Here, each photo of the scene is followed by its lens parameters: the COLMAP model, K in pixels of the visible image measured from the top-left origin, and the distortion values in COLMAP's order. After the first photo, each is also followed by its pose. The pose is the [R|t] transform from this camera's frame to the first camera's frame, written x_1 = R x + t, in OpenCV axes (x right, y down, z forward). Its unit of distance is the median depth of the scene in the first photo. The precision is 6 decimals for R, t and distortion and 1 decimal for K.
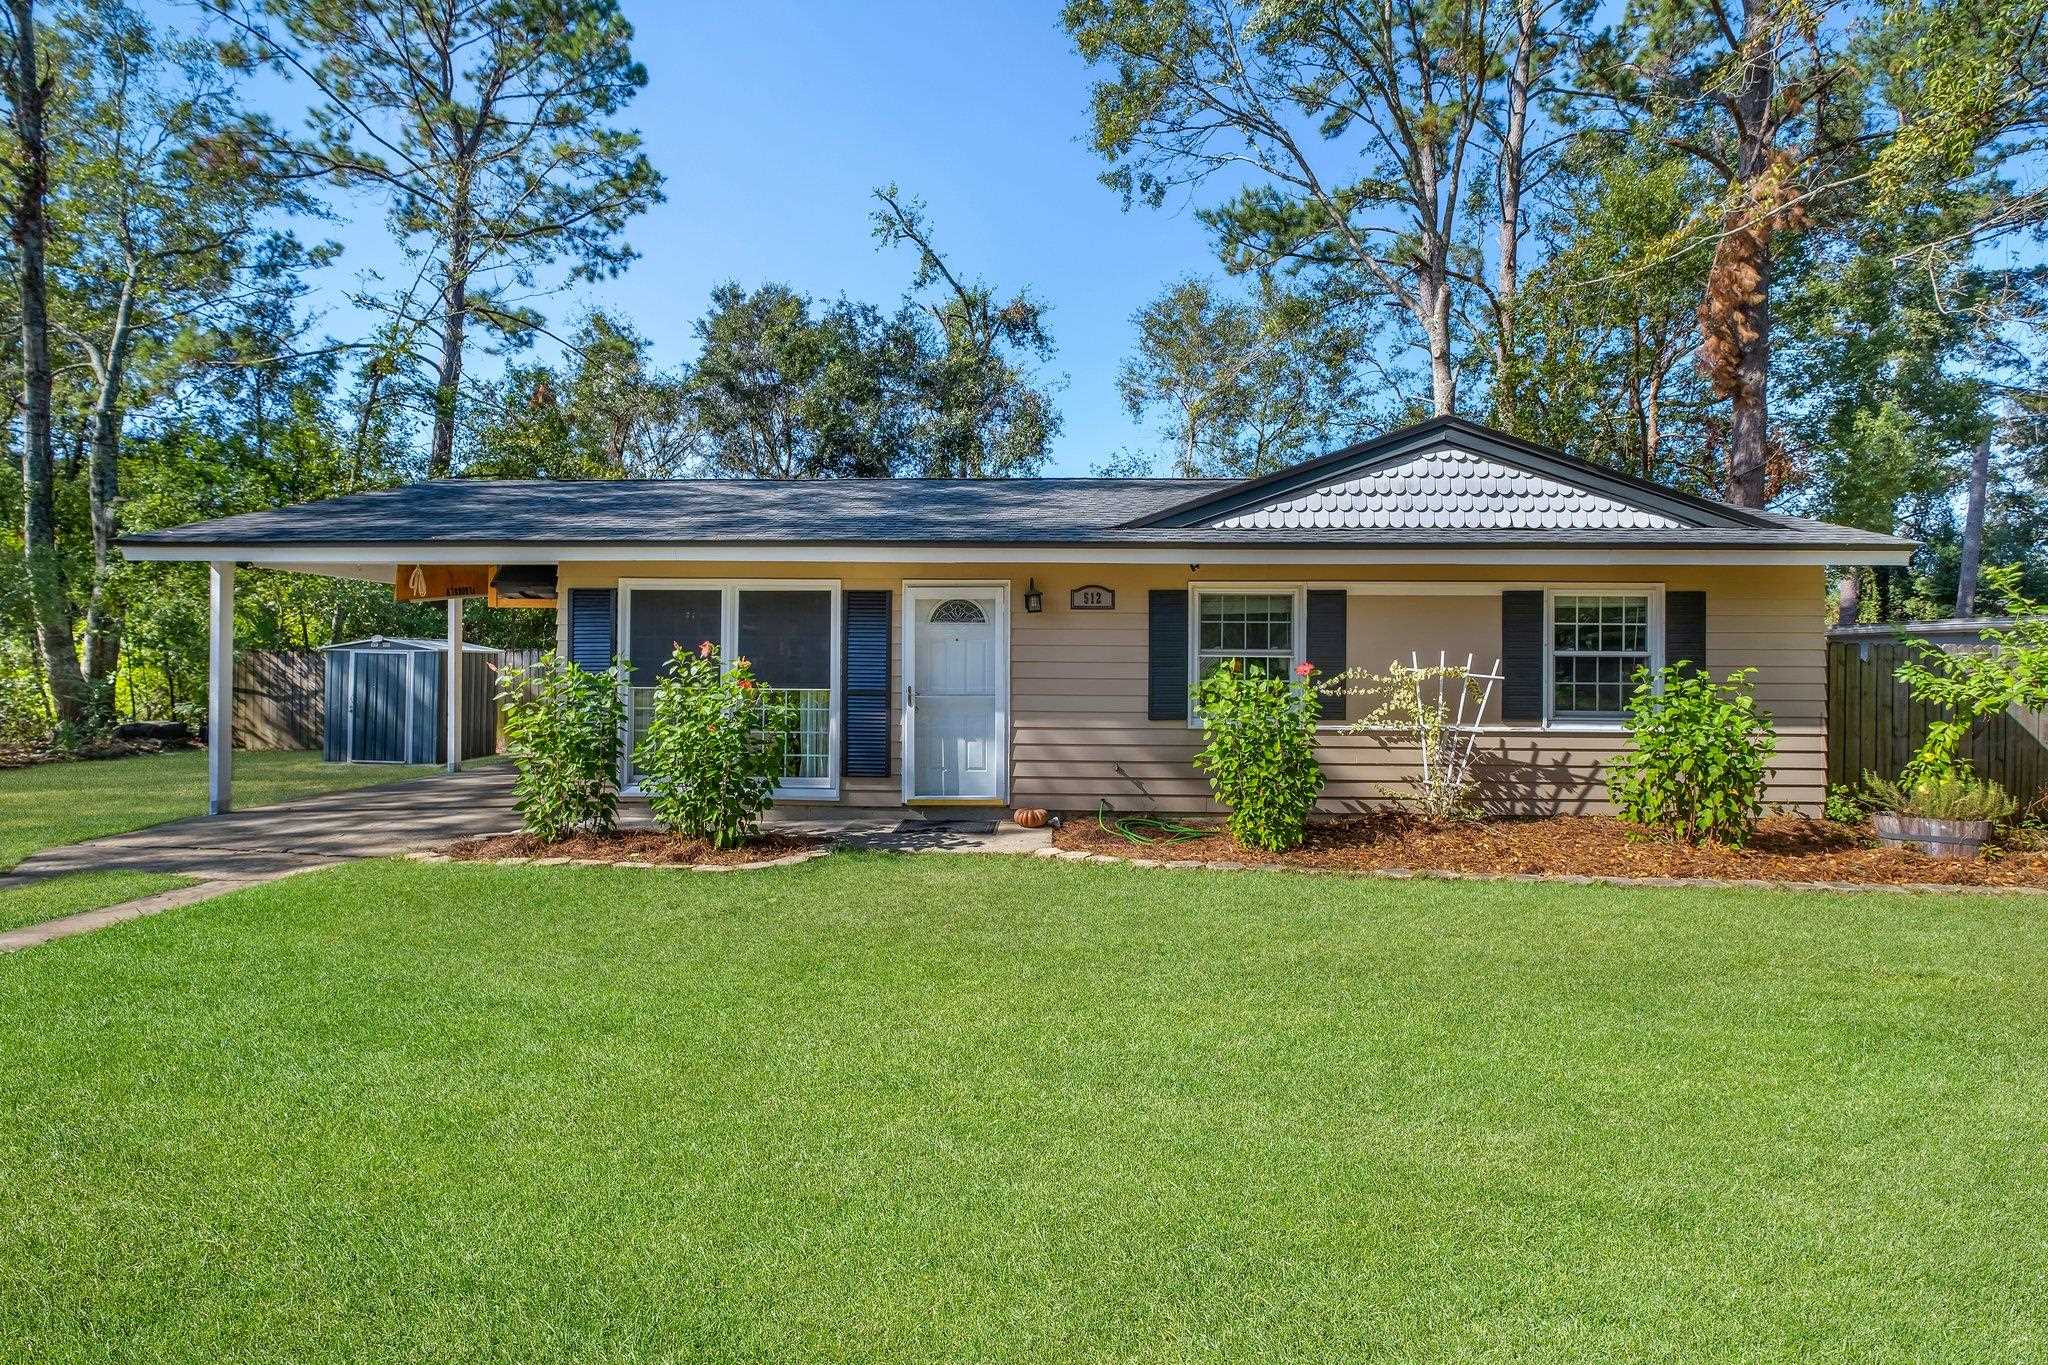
lens RADIAL K [[904.7, 0, 1022.8], [0, 904.7, 686.4], [0, 0, 1]] dist [-0.004136, -0.000697]
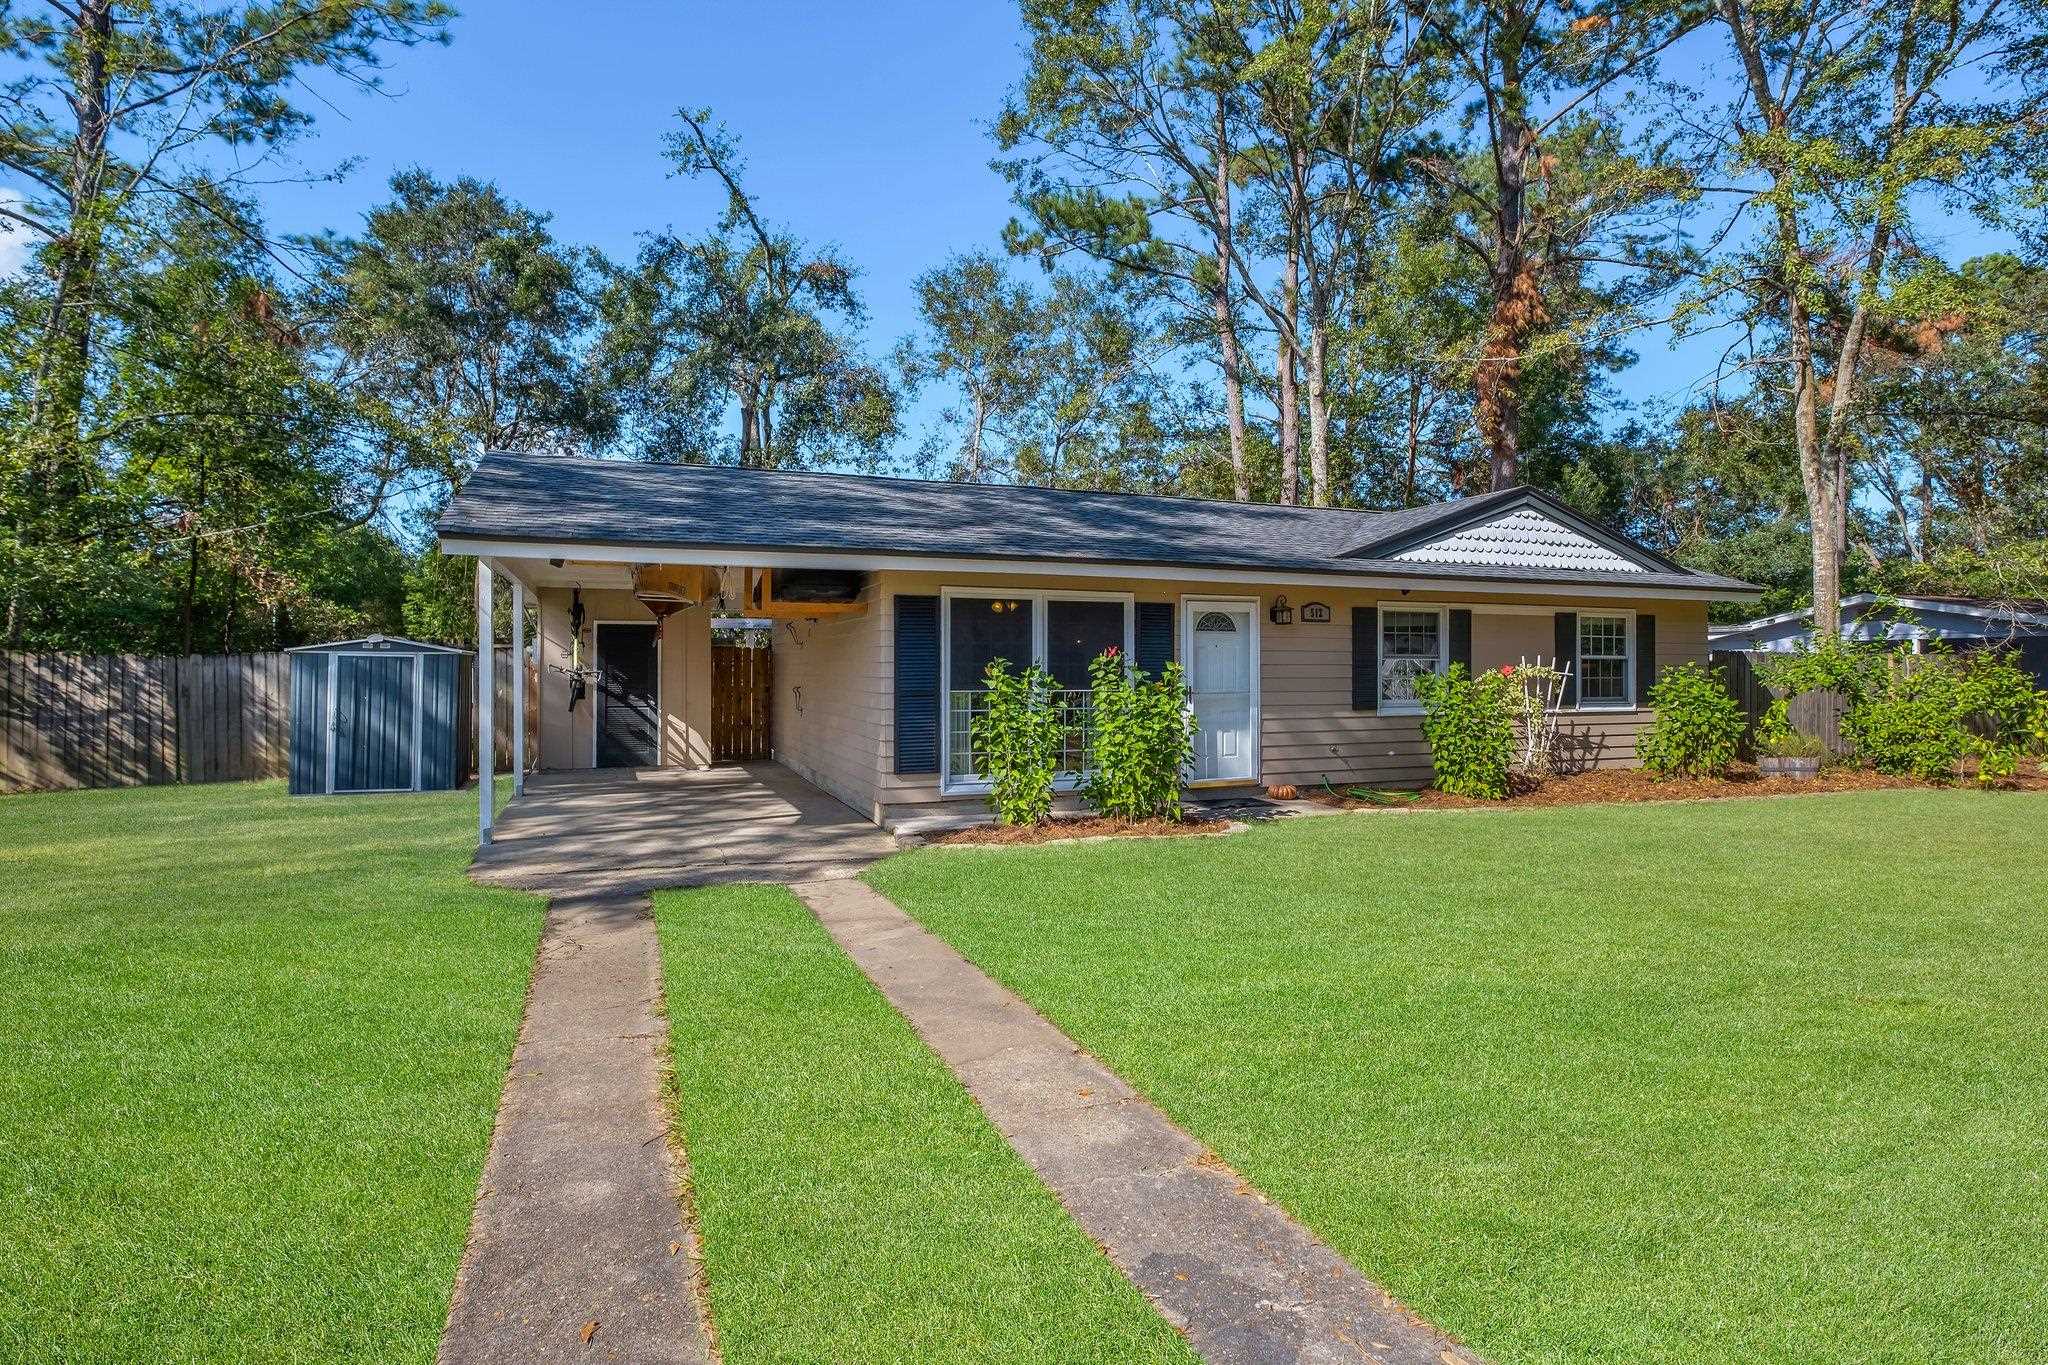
lens RADIAL K [[1093.7, 0, 1025.8], [0, 1093.7, 677.8], [0, 0, 1]] dist [-0.010780, 0.000920]
pose [[0.908179, -0.010379, 0.418453, -0.903121], [0.014580, 0.999870, -0.006844, -0.004560], [-0.418327, 0.012317, 0.908213, -0.187654]]
